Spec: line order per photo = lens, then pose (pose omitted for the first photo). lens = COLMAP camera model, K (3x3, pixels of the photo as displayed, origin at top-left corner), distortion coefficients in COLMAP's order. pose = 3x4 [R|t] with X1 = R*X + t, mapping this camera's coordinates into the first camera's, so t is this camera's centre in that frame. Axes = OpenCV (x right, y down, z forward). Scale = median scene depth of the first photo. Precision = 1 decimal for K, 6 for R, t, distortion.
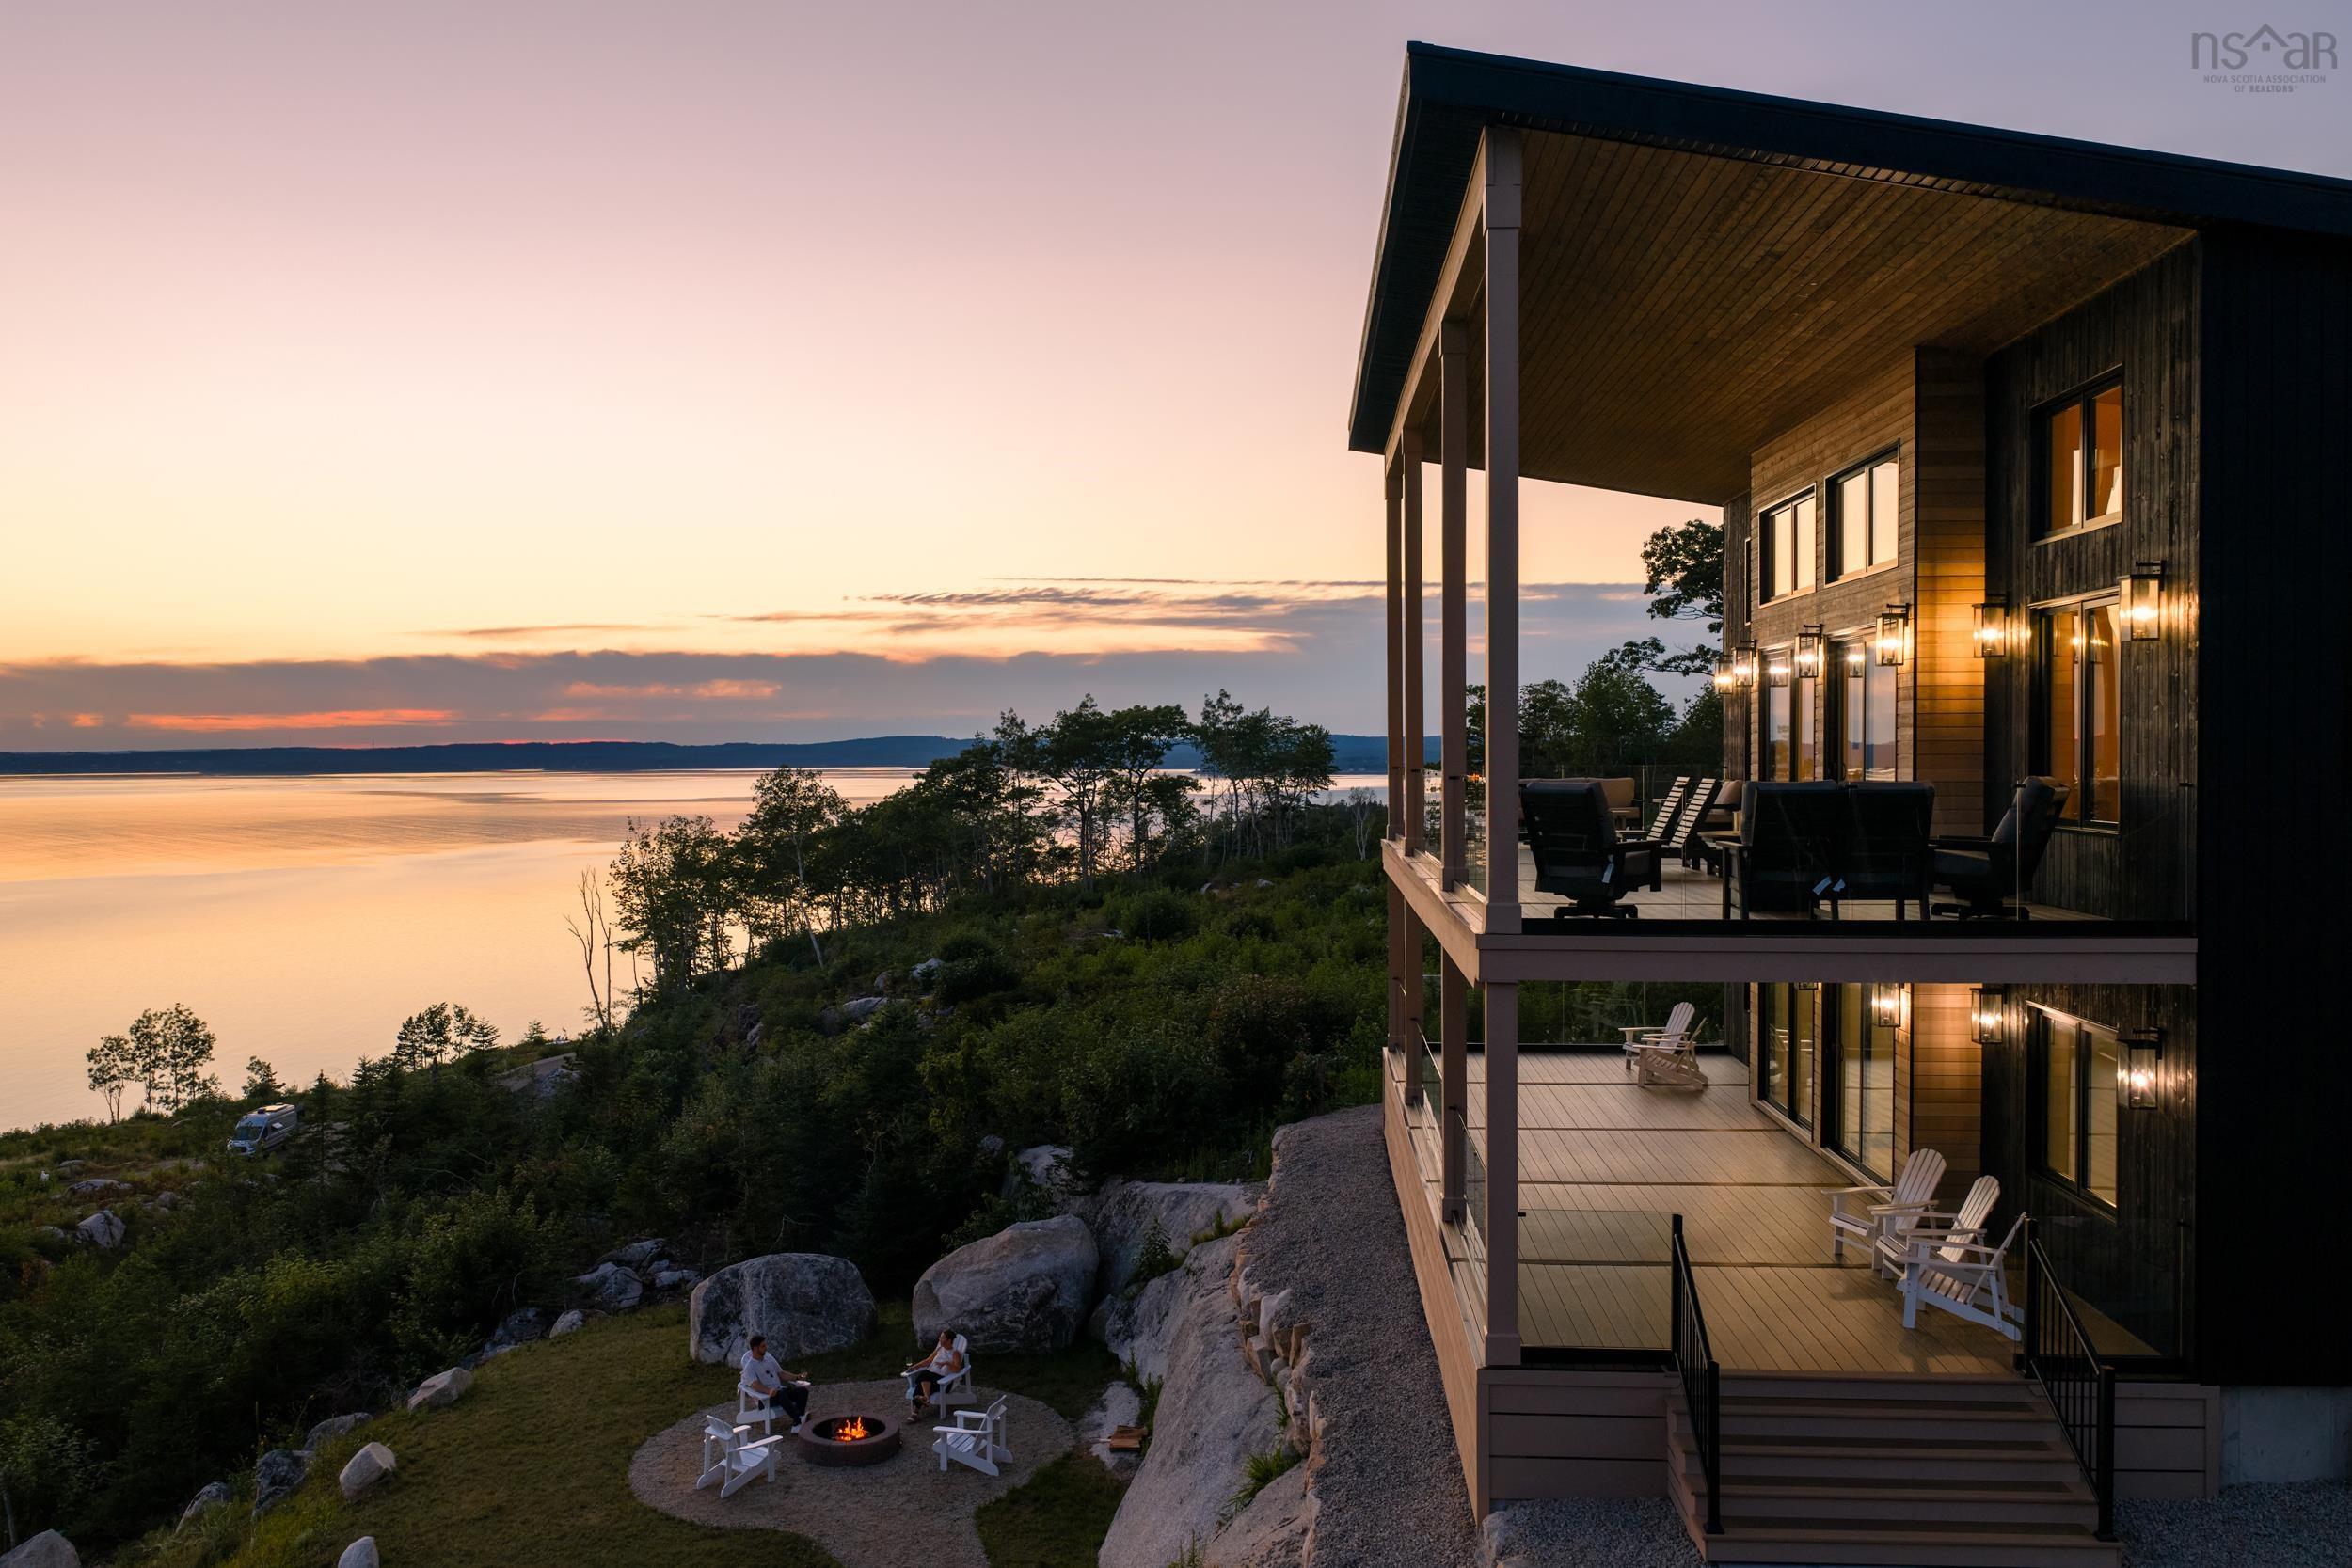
lens RADIAL K [[1915.2, 0, 1196.3], [0, 1915.2, 777.2], [0, 0, 1]] dist [-0.015191, 0.002840]
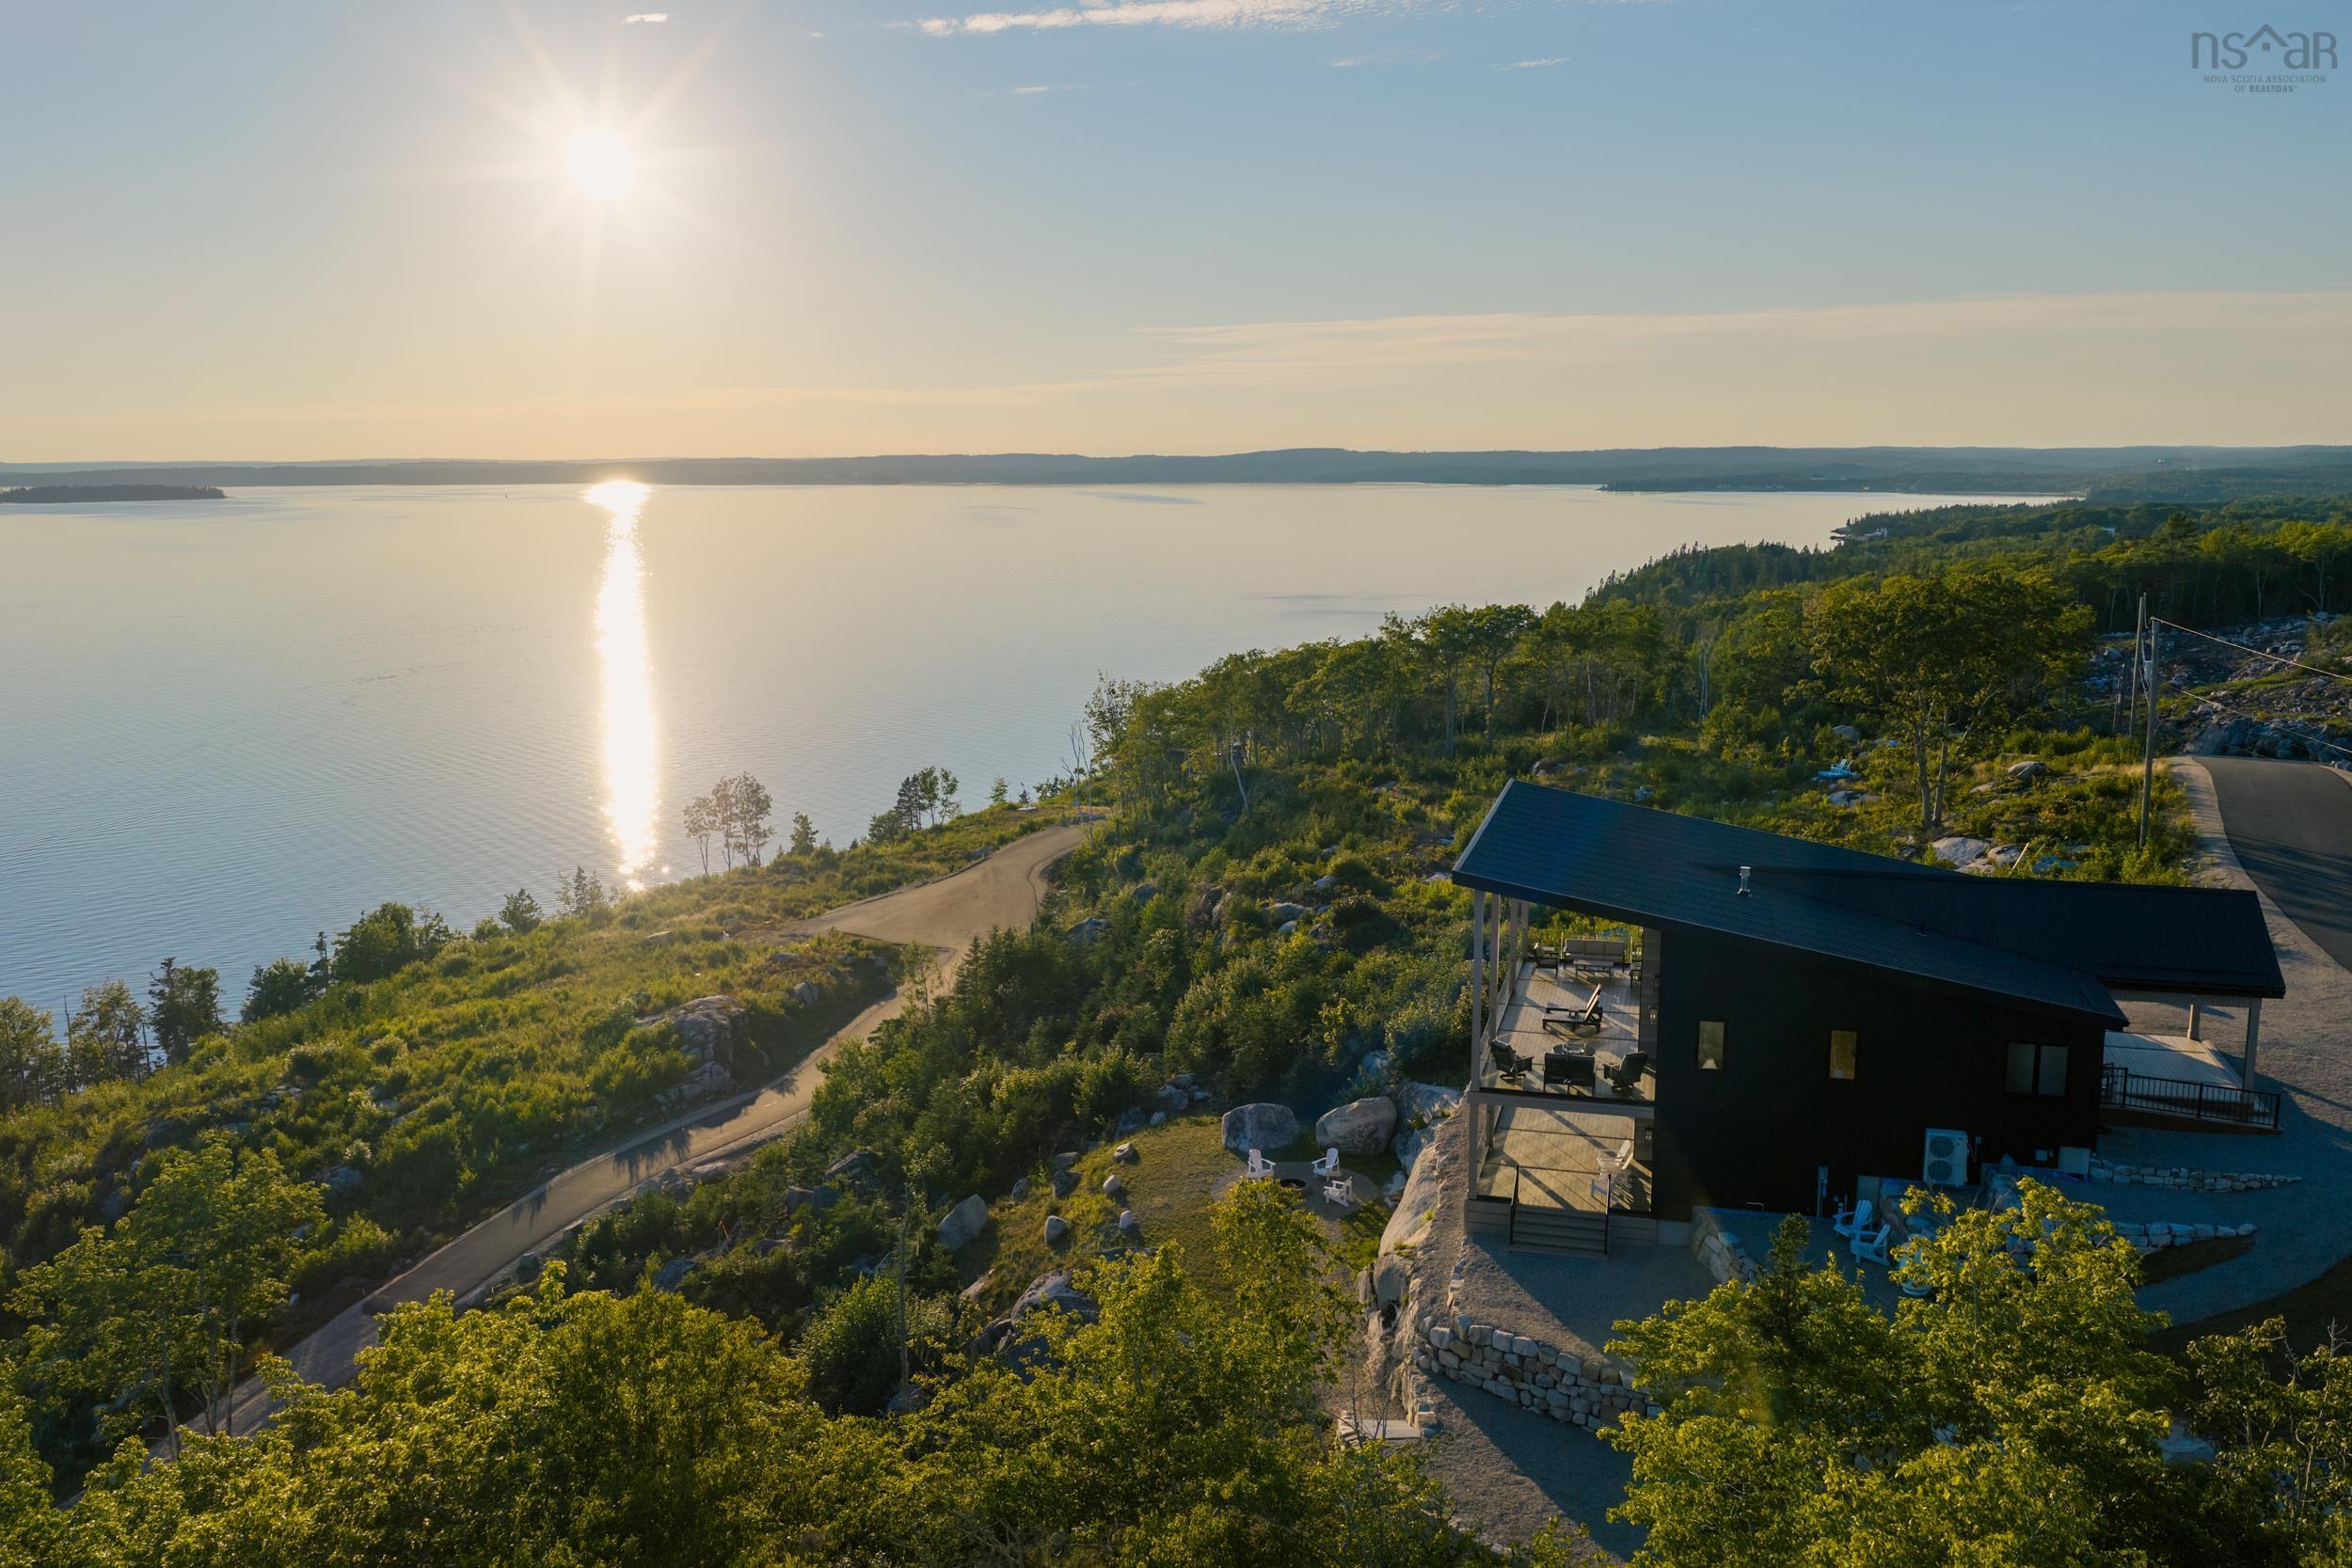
lens RADIAL K [[1915.2, 0, 1172.3], [0, 1915.2, 779.1], [0, 0, 1]] dist [-0.015191, 0.002840]
pose [[0.975764, 0.035134, -0.215989, 0.082845], [-0.001788, 0.988274, 0.152683, -0.245288], [0.218820, -0.148596, 0.964384, -0.598346]]
